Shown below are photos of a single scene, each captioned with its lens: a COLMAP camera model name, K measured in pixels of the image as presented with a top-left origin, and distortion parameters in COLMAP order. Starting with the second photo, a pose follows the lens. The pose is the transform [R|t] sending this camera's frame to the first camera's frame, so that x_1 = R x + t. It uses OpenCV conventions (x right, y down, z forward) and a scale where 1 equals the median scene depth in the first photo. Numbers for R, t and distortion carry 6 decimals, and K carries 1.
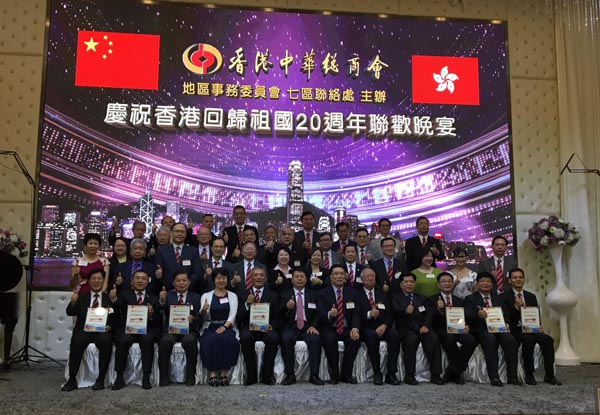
lens RADIAL K [[638.6, 0, 300.0], [0, 638.6, 207.5], [0, 0, 1]] dist [0.075169, -0.004302]
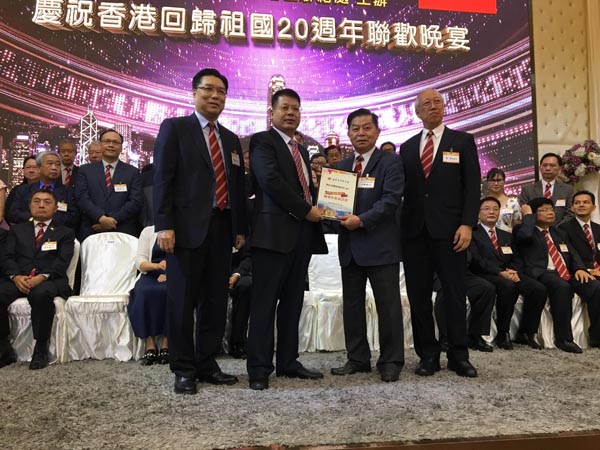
lens RADIAL K [[508.3, 0, 300.0], [0, 508.3, 225.0], [0, 0, 1]] dist [-0.001756, -0.001955]
pose [[0.999352, -0.008596, 0.034946, -0.002275], [0.006541, 0.998266, 0.058492, 0.077526], [-0.035388, -0.058225, 0.997676, 0.346189]]
